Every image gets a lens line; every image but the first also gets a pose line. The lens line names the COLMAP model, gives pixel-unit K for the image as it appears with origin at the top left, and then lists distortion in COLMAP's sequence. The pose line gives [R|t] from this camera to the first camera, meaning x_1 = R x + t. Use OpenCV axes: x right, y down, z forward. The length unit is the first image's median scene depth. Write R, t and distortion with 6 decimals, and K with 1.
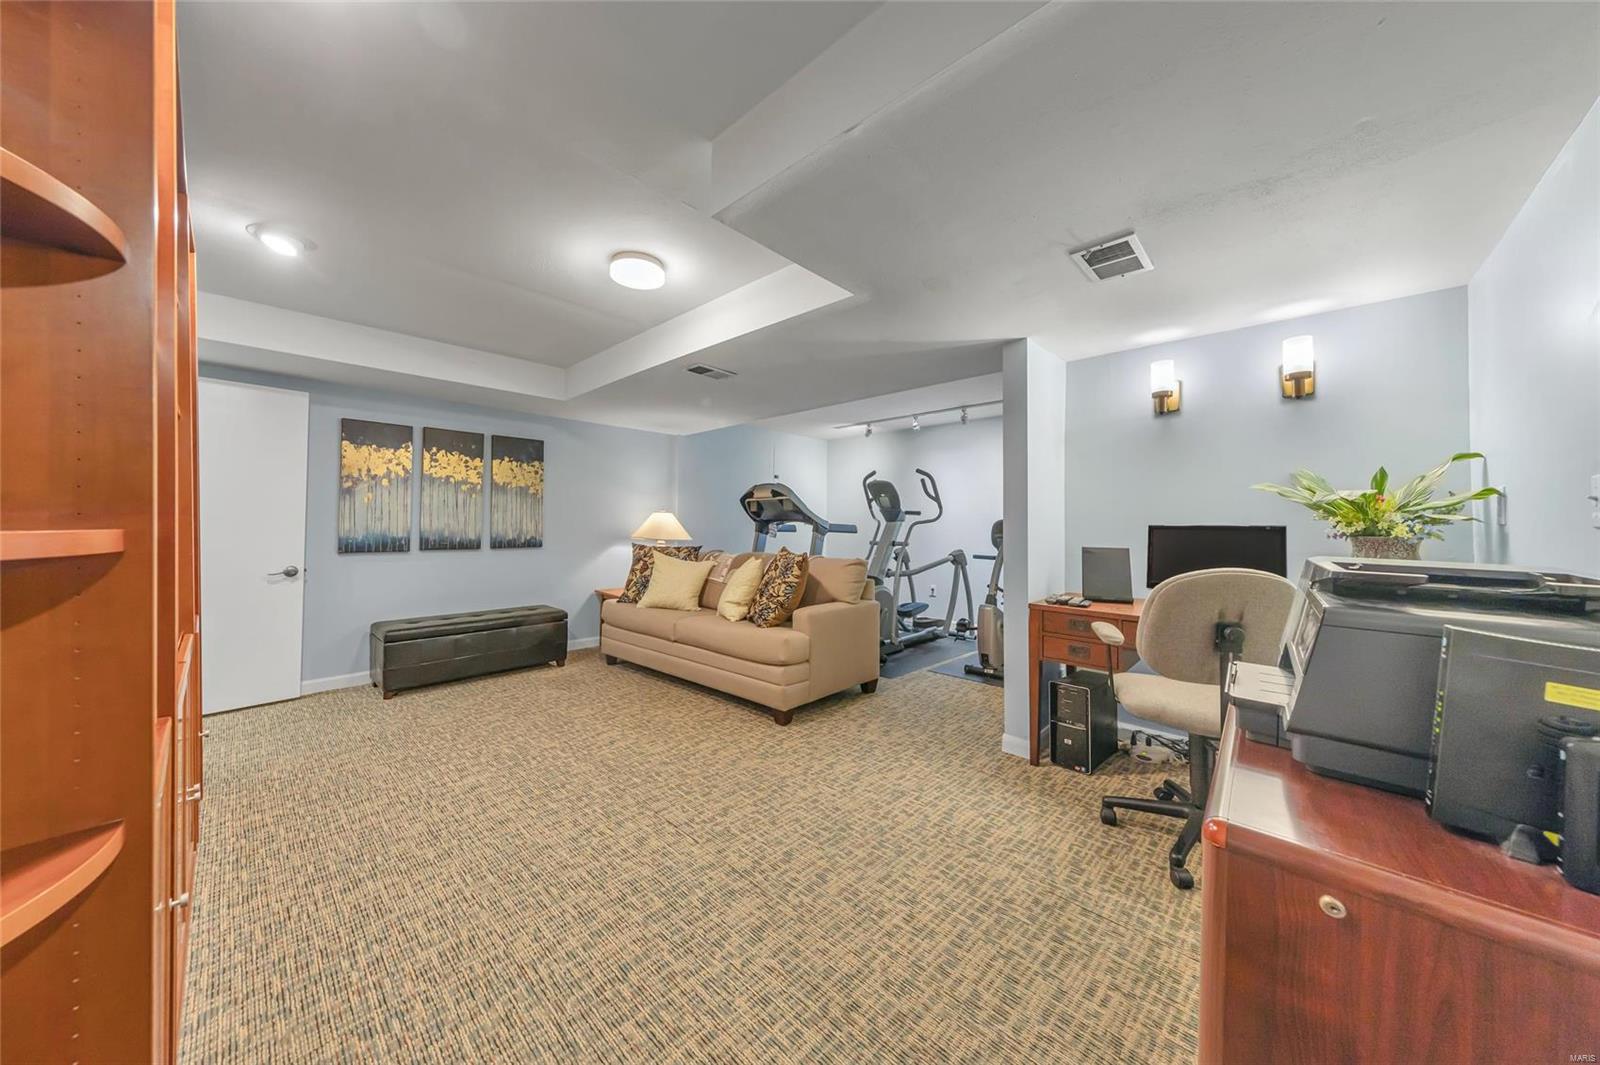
lens RADIAL K [[533.8, 0, 796.9], [0, 533.8, 526.4], [0, 0, 1]] dist [0.007437, -0.000019]
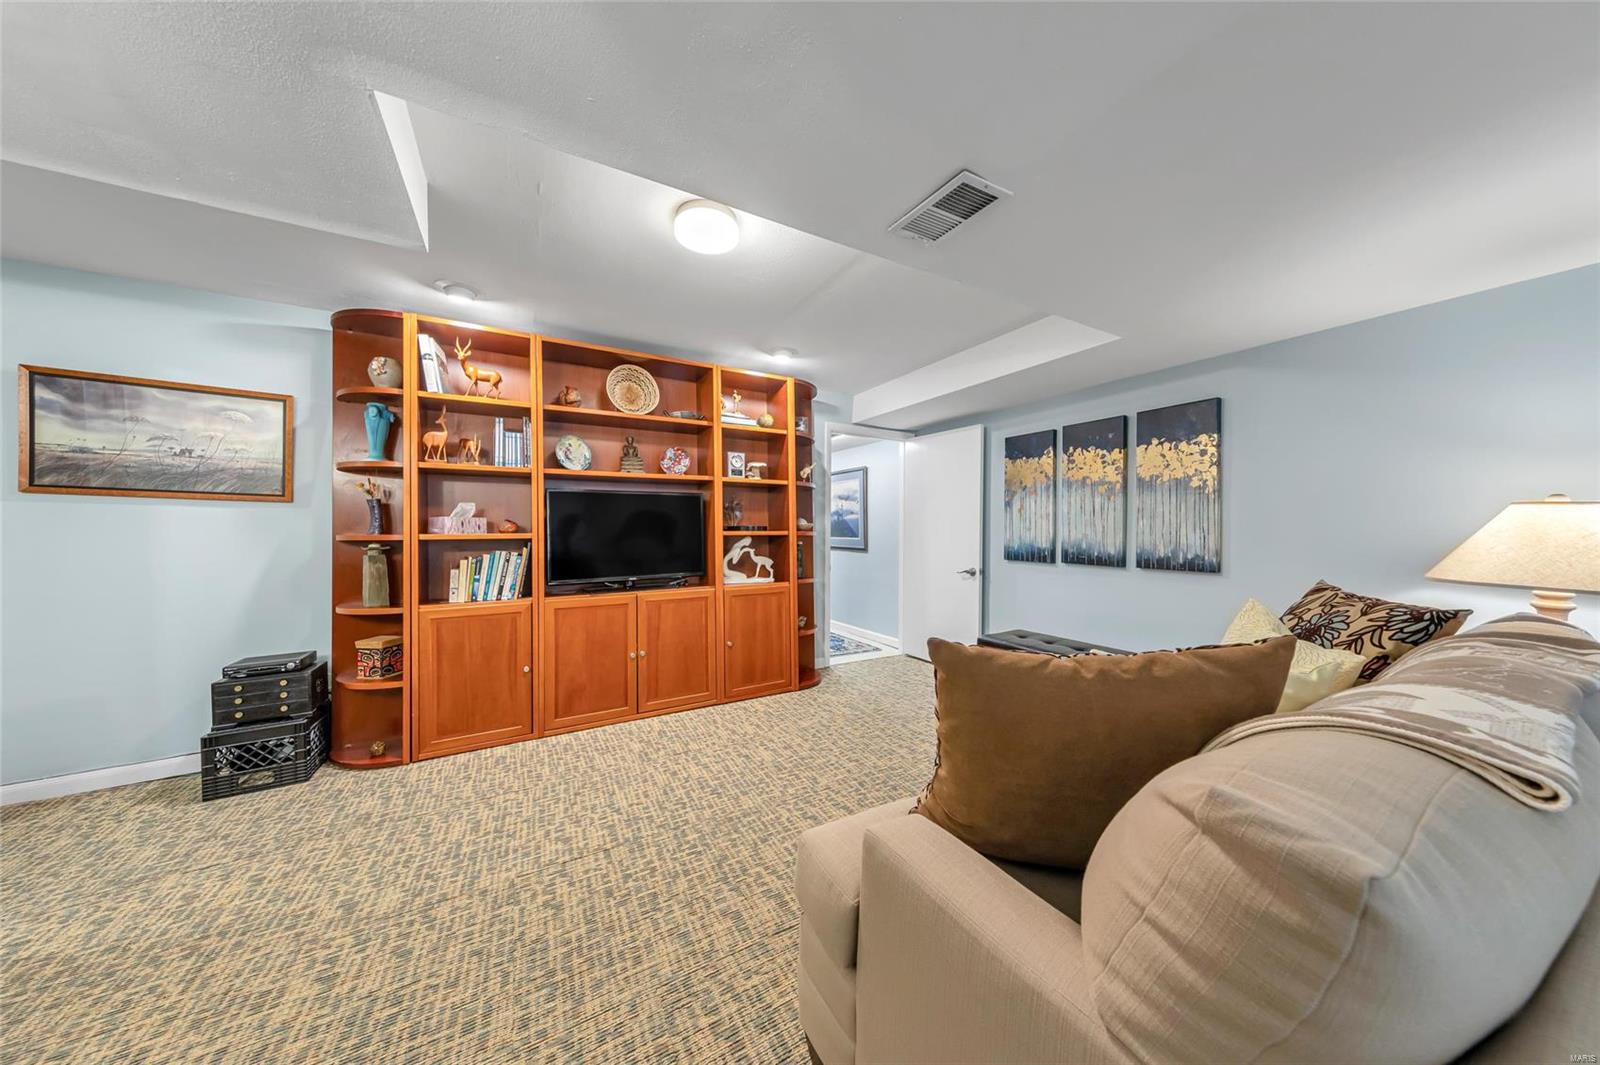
lens RADIAL K [[496.5, 0, 799.4], [0, 496.5, 541.0], [0, 0, 1]] dist [0.009733, 0.000076]
pose [[-0.293653, 0.023123, -0.955632, 0.236748], [-0.001558, 0.999694, 0.024668, -0.012912], [0.955911, 0.008733, -0.293528, 0.815772]]
